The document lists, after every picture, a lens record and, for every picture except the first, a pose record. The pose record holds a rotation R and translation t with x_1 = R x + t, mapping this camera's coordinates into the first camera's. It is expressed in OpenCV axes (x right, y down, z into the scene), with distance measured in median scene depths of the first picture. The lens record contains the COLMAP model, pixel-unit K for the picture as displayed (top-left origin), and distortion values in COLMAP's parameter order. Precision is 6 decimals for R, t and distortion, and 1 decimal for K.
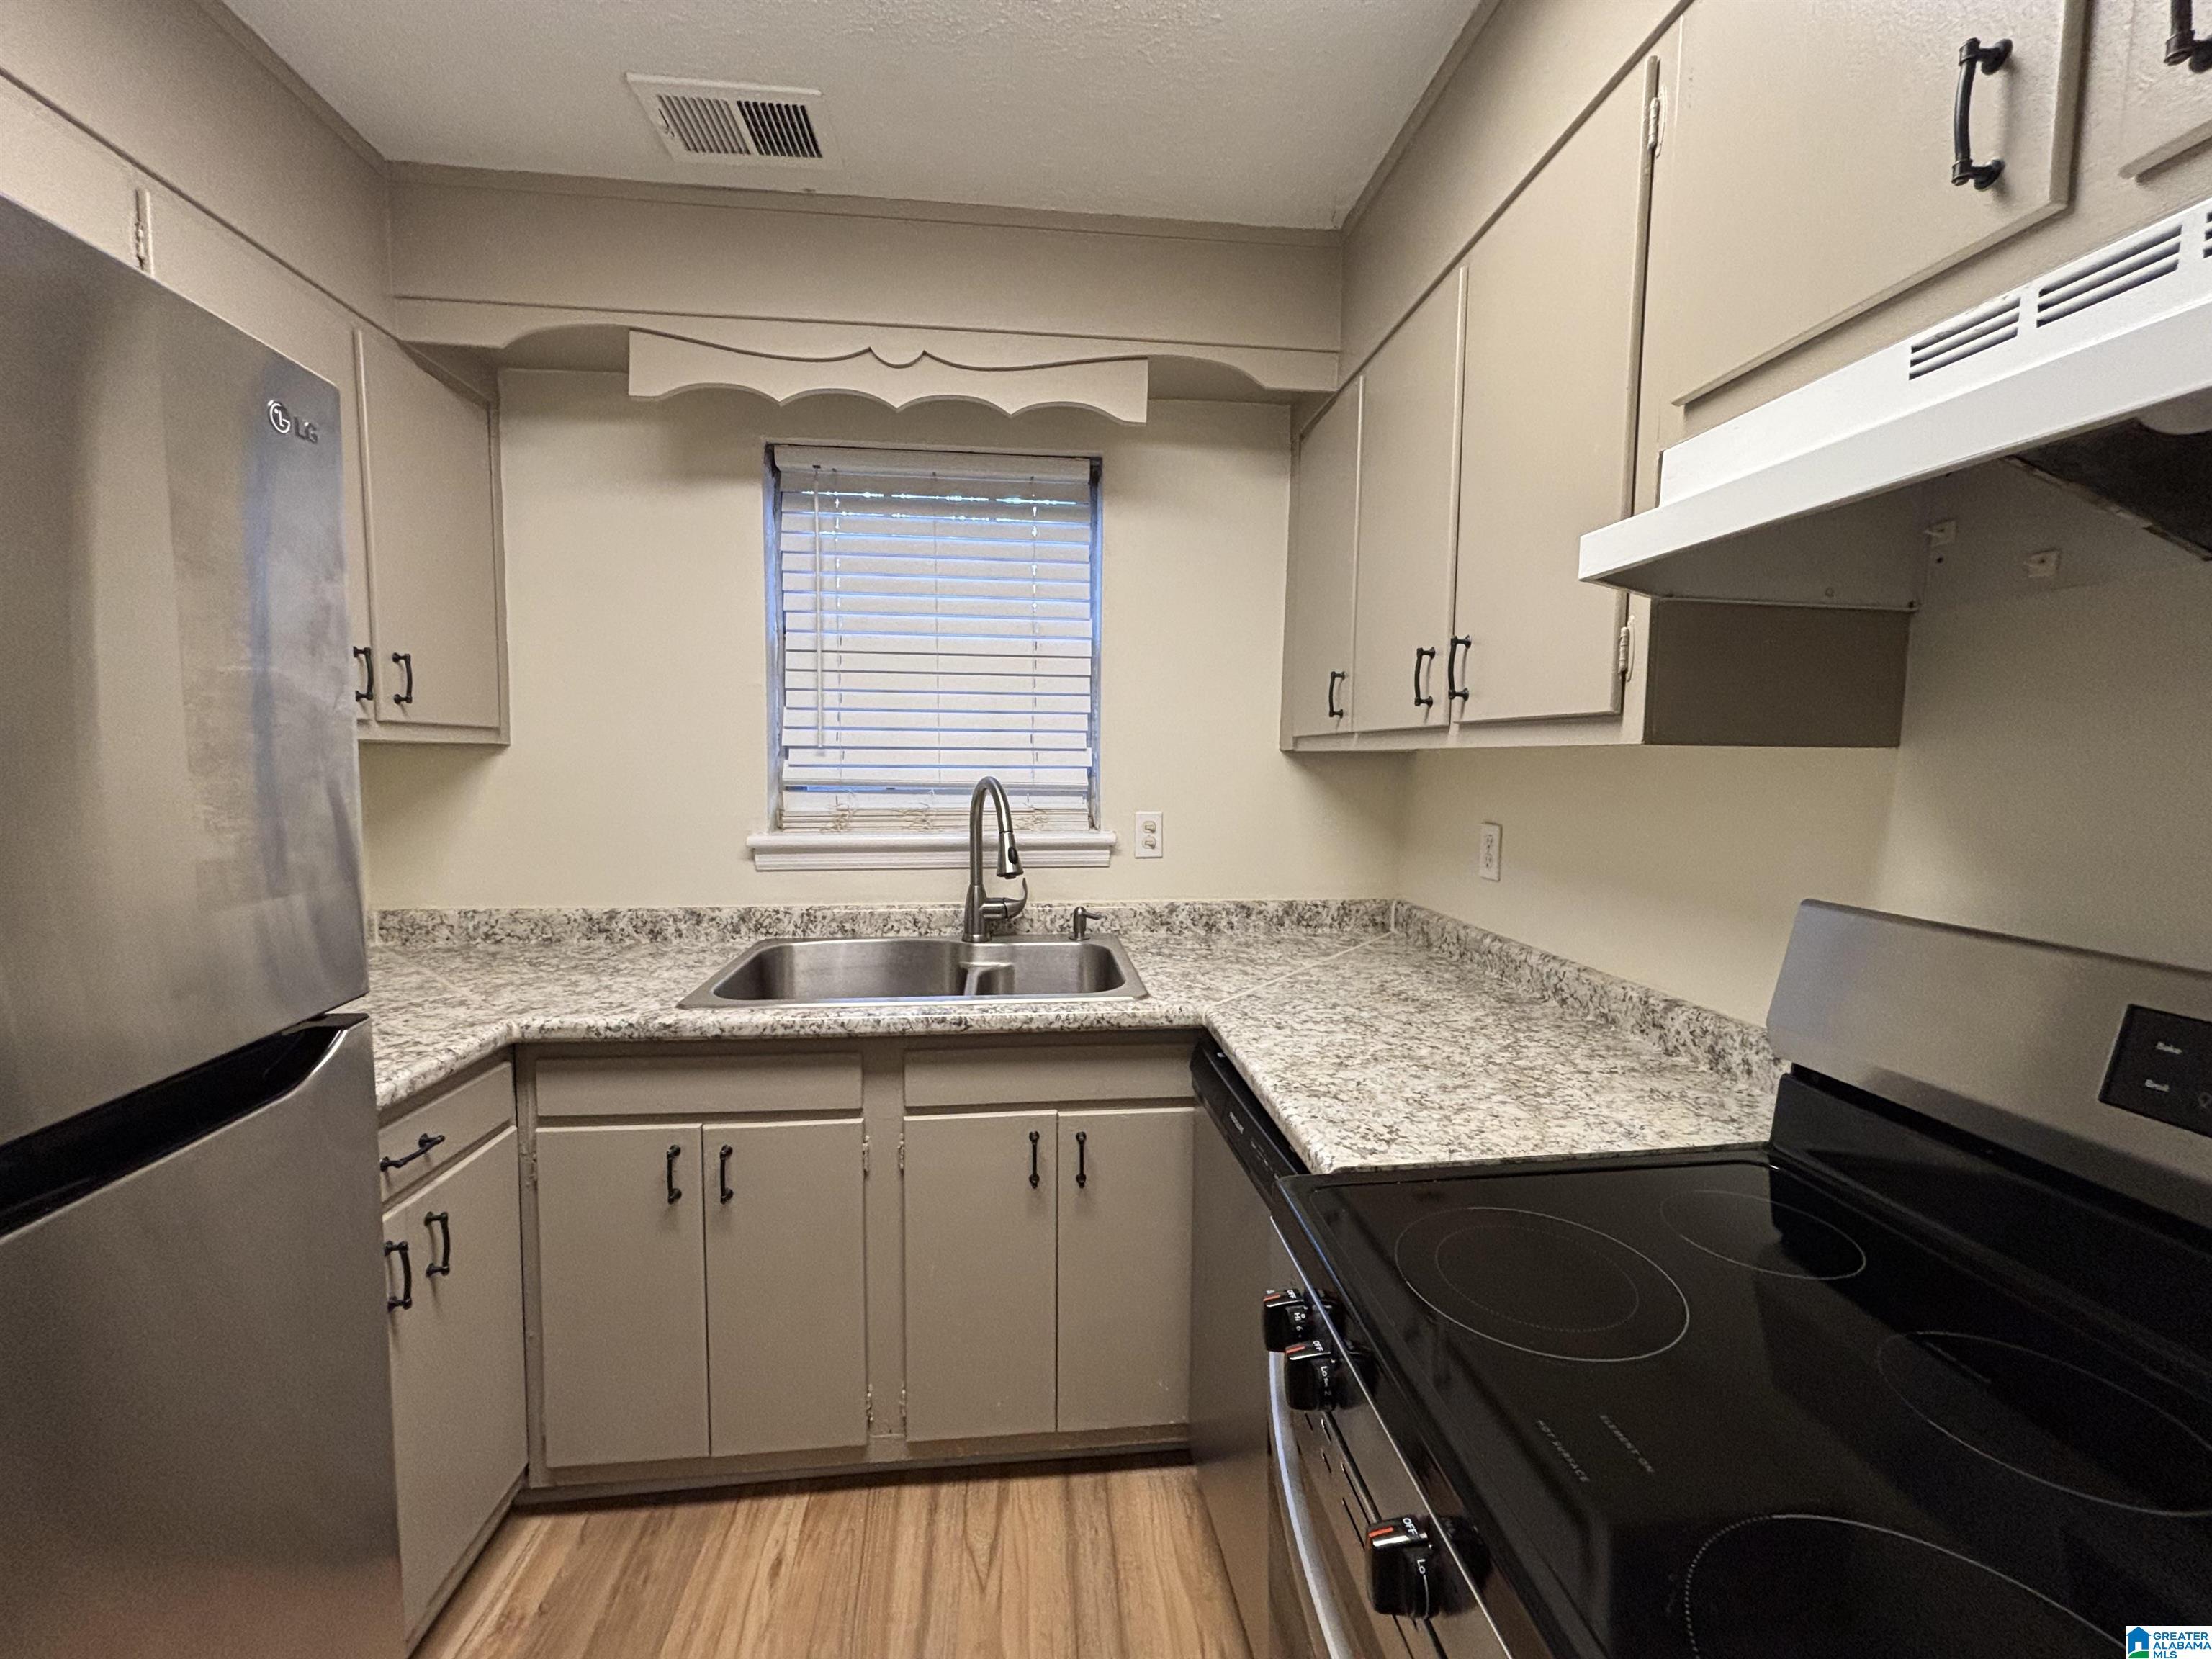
lens RADIAL K [[897.7, 0, 1102.3], [0, 897.7, 832.2], [0, 0, 1]] dist [0.000716, 0.000227]
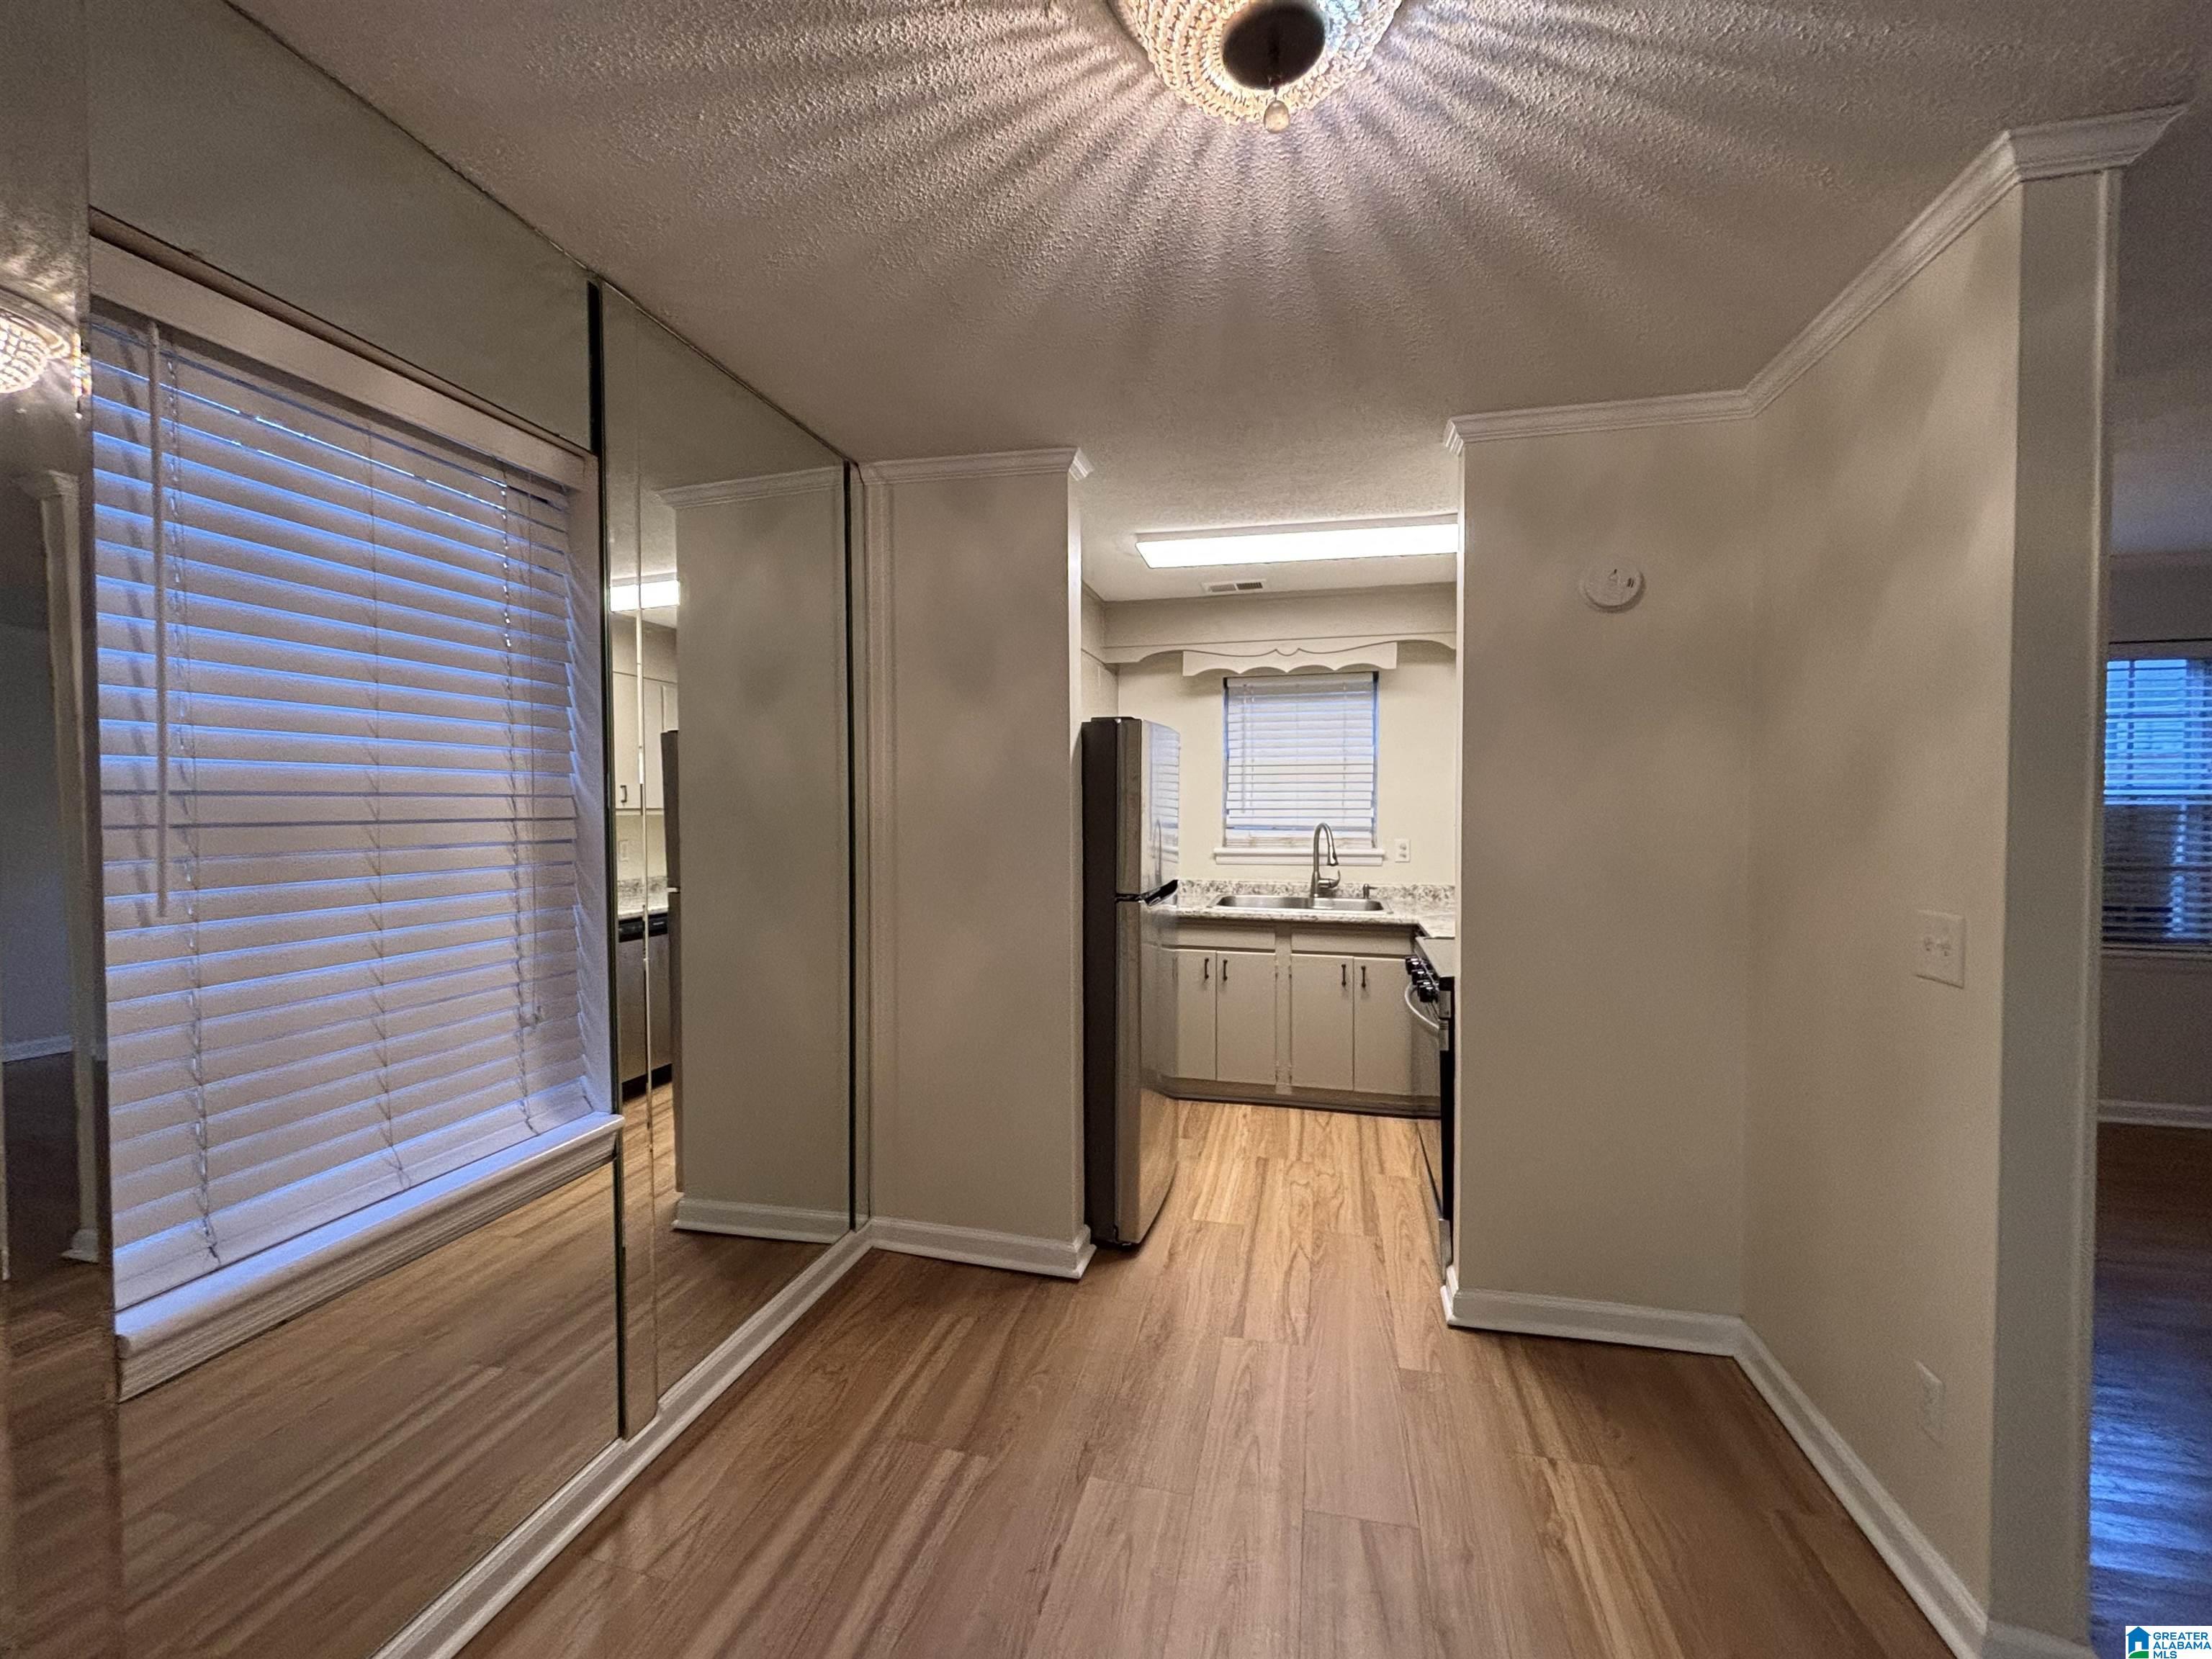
lens RADIAL K [[897.7, 0, 1096.0], [0, 897.7, 823.8], [0, 0, 1]] dist [0.000716, 0.000227]
pose [[0.942161, -0.002068, -0.335153, 0.083782], [-0.019880, 0.997875, -0.062042, 0.086650], [0.334569, 0.065117, 0.940119, -1.210383]]
